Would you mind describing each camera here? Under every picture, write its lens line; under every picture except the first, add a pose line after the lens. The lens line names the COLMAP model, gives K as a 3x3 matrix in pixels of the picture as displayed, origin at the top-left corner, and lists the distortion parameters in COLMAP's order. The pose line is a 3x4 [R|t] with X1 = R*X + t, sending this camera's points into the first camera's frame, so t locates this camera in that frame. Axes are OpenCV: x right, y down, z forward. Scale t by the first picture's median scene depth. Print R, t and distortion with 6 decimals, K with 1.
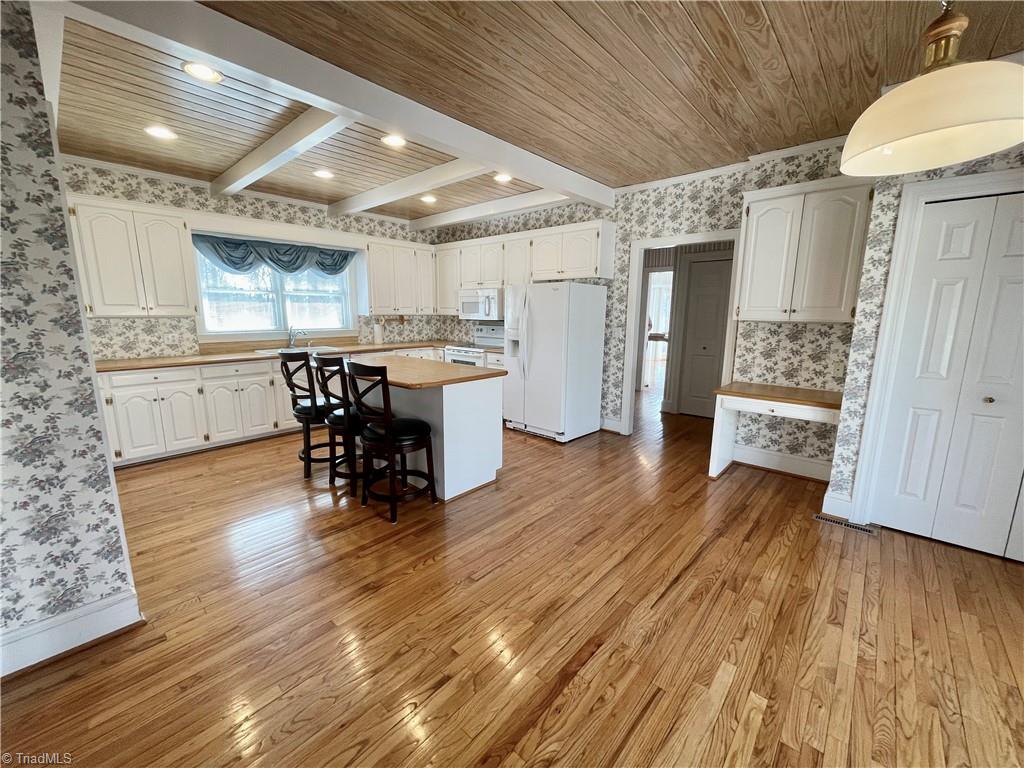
lens RADIAL K [[410.9, 0, 512.0], [0, 410.9, 384.0], [0, 0, 1]] dist [-0.001197, -0.000224]
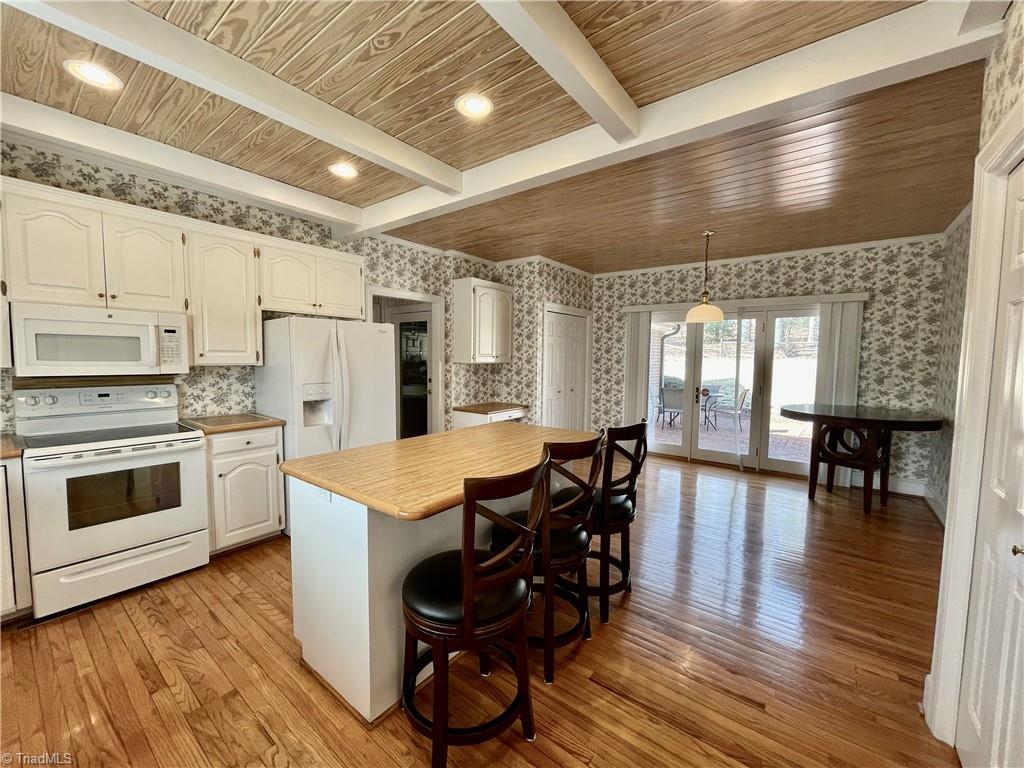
lens RADIAL K [[414.8, 0, 512.0], [0, 414.8, 385.7], [0, 0, 1]] dist [-0.000582, 0.000272]
pose [[-0.071483, -0.074217, 0.994677, -0.764305], [0.168063, 0.982074, 0.085354, -0.149066], [-0.983181, 0.173270, -0.057728, 0.808524]]
